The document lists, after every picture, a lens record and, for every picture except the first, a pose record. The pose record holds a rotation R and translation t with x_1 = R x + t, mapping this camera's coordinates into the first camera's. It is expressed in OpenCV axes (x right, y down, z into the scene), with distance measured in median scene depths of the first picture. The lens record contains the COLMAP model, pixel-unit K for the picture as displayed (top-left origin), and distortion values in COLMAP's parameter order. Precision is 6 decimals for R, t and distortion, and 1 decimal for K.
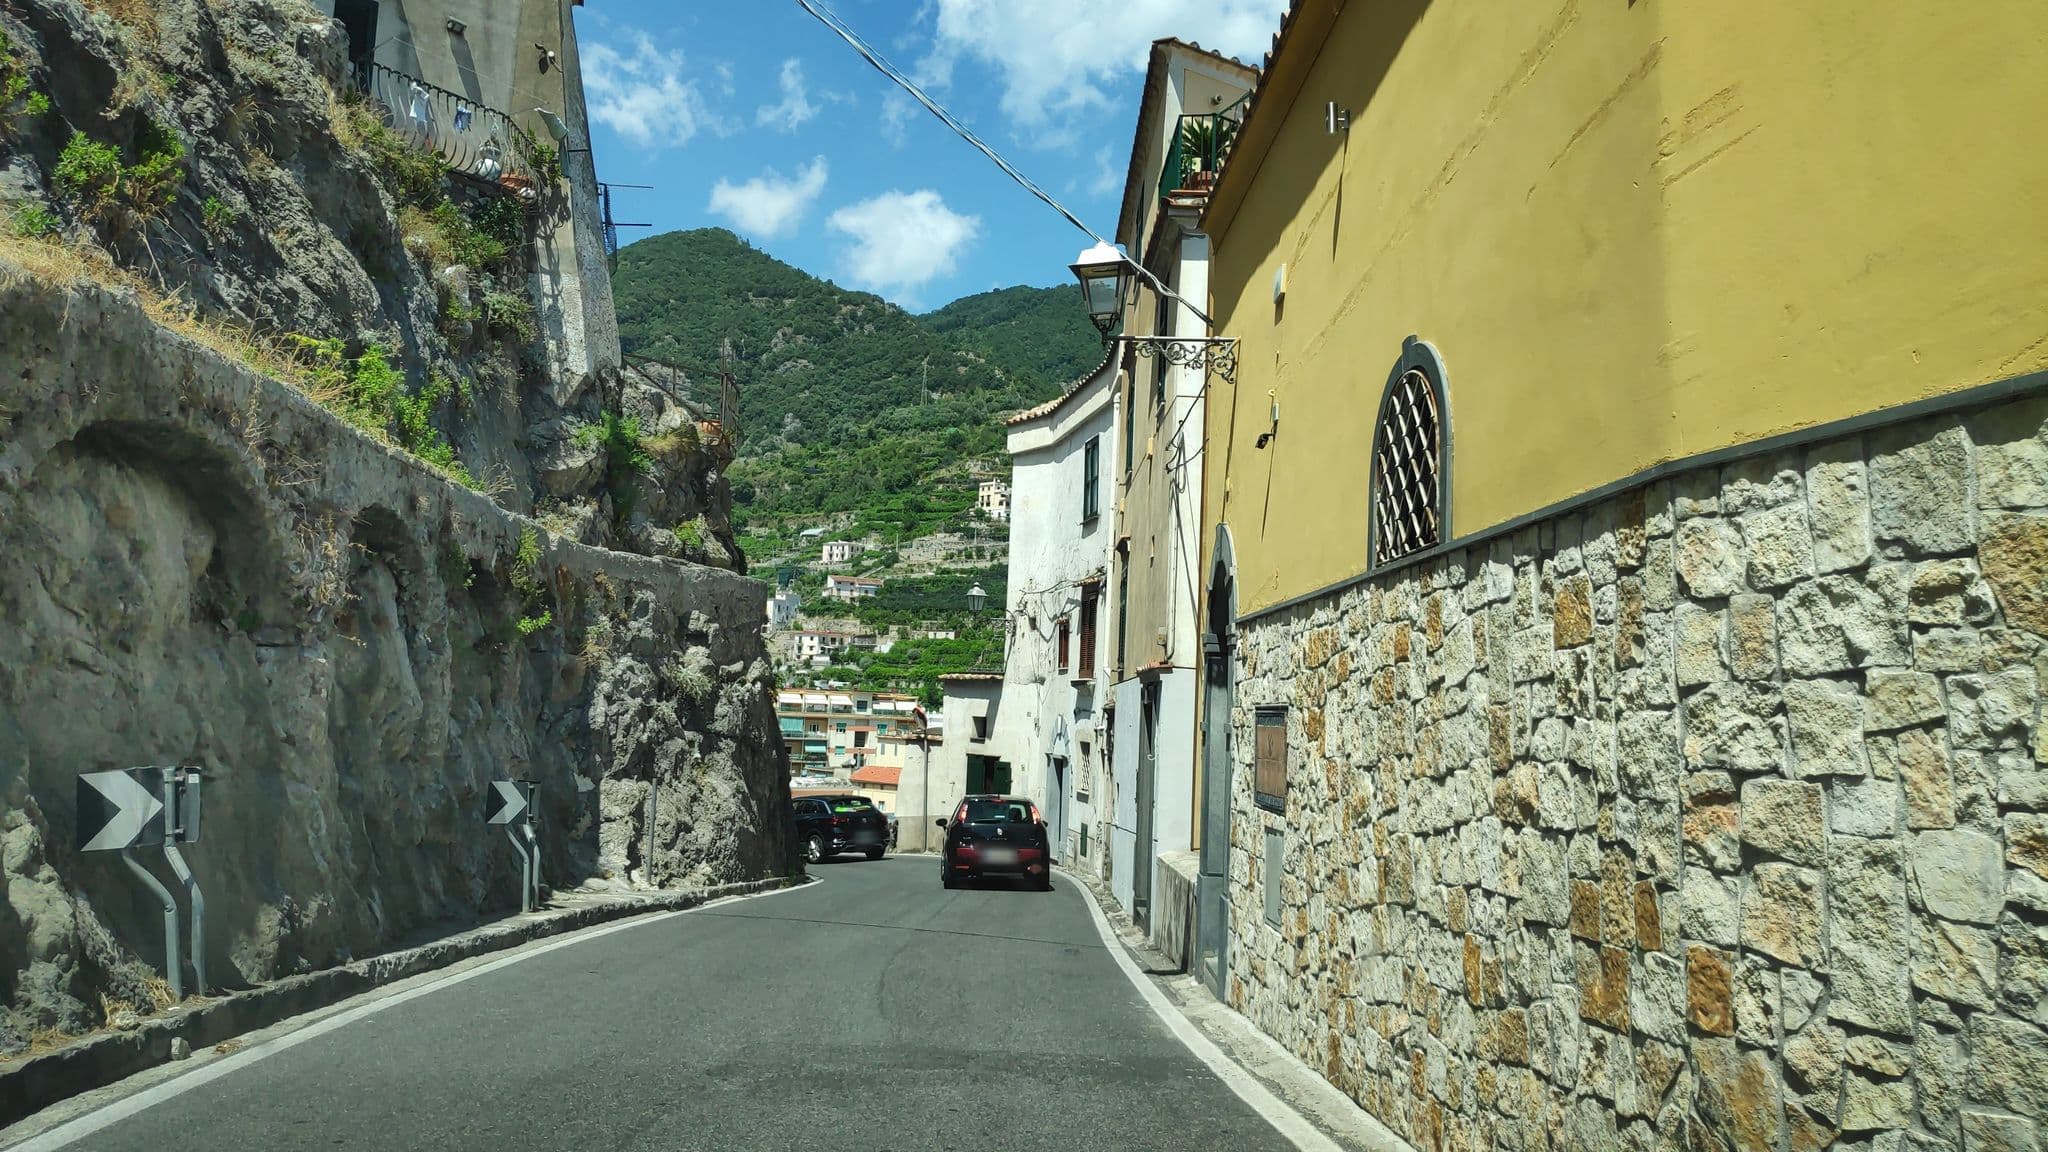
lens RADIAL K [[1521.8, 0, 995.4], [0, 1521.8, 576.1], [0, 0, 1]] dist [0.112341, -0.246023]
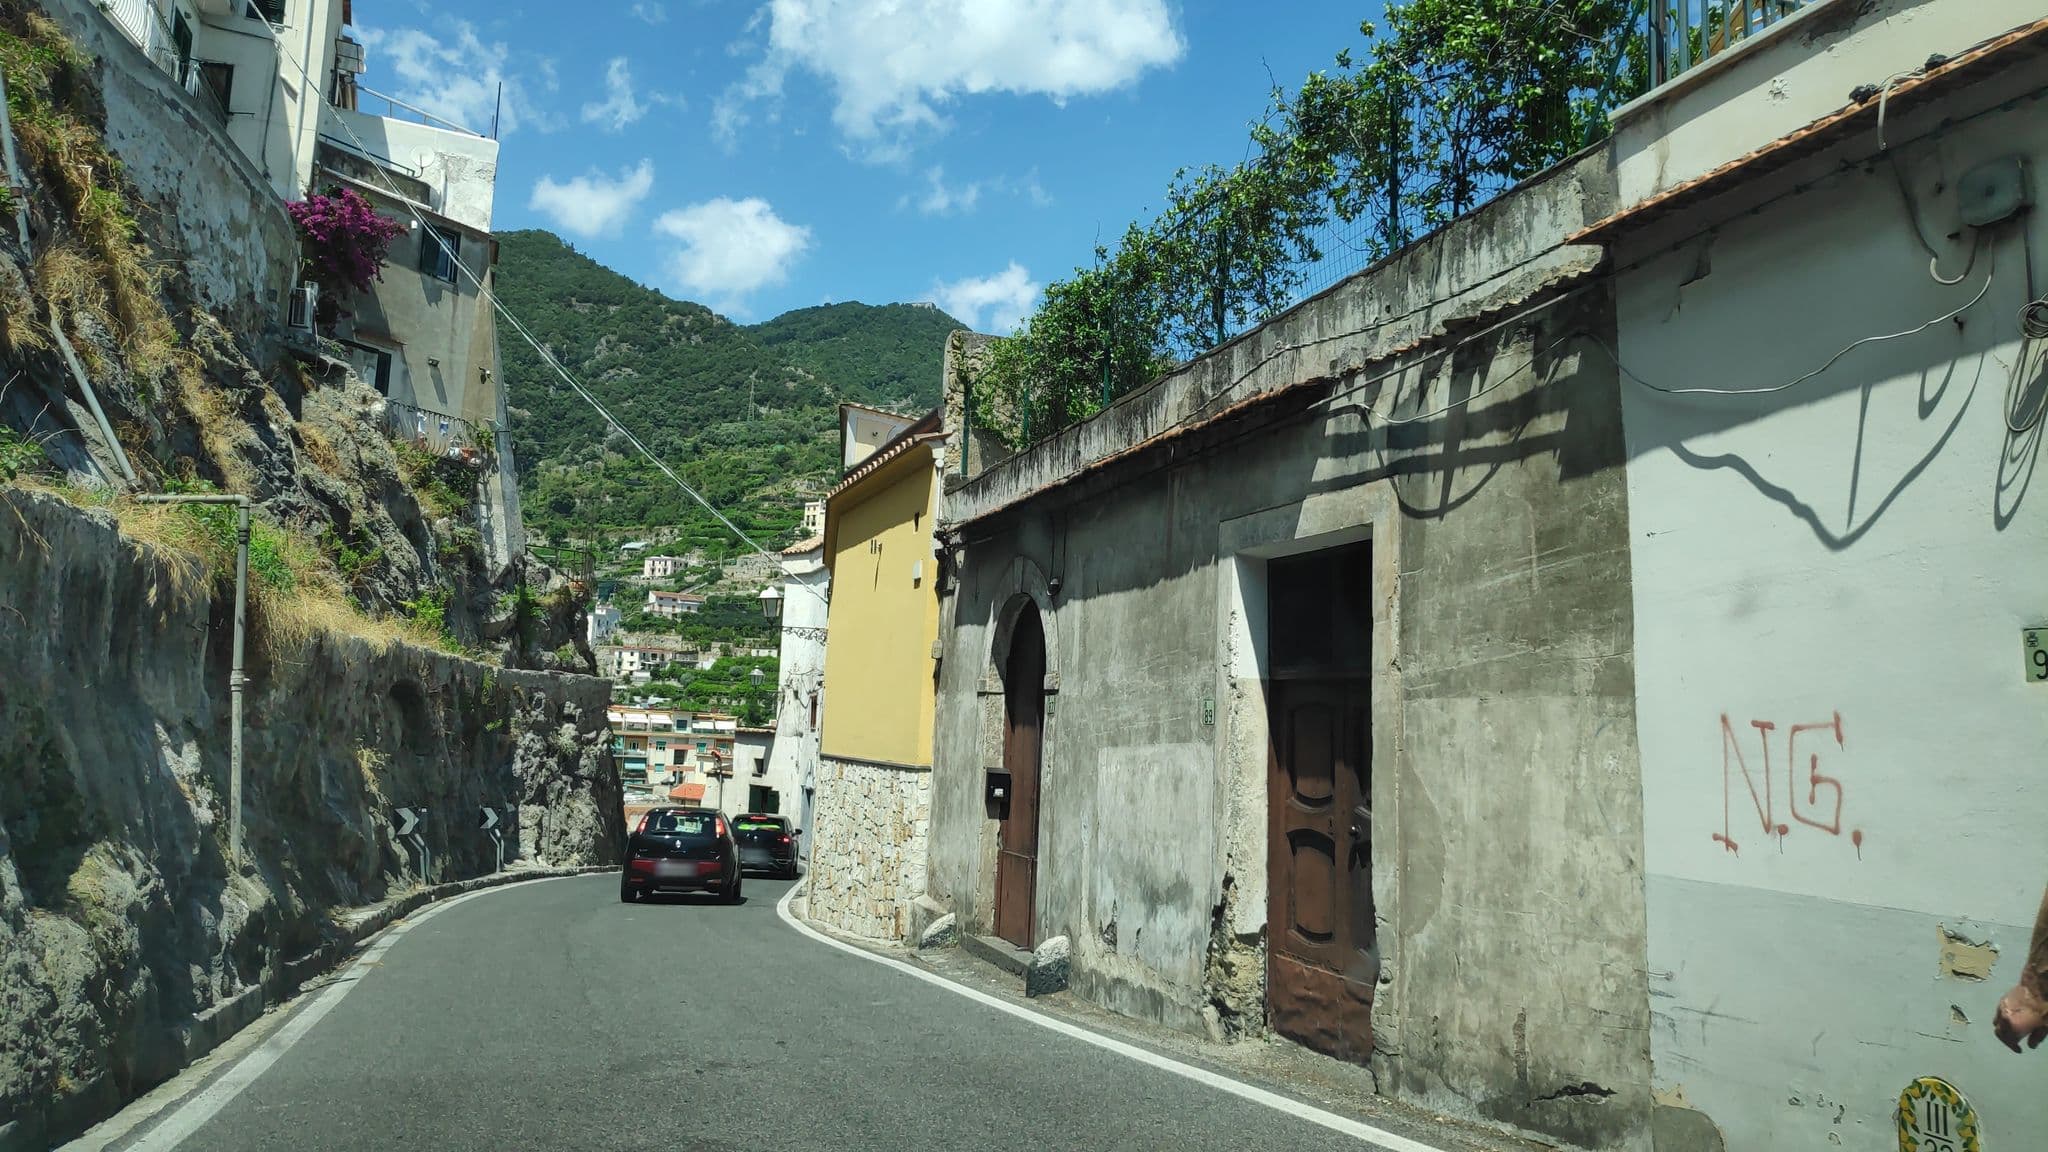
lens RADIAL K [[2037.0, 0, 1081.3], [0, 2037.0, 564.8], [0, 0, 1]] dist [0.181006, -0.804684]
pose [[0.994944, 0.017098, 0.098962, 0.037857], [-0.019443, 0.999552, 0.022774, -0.053728], [-0.098528, -0.024583, 0.994831, -0.360568]]
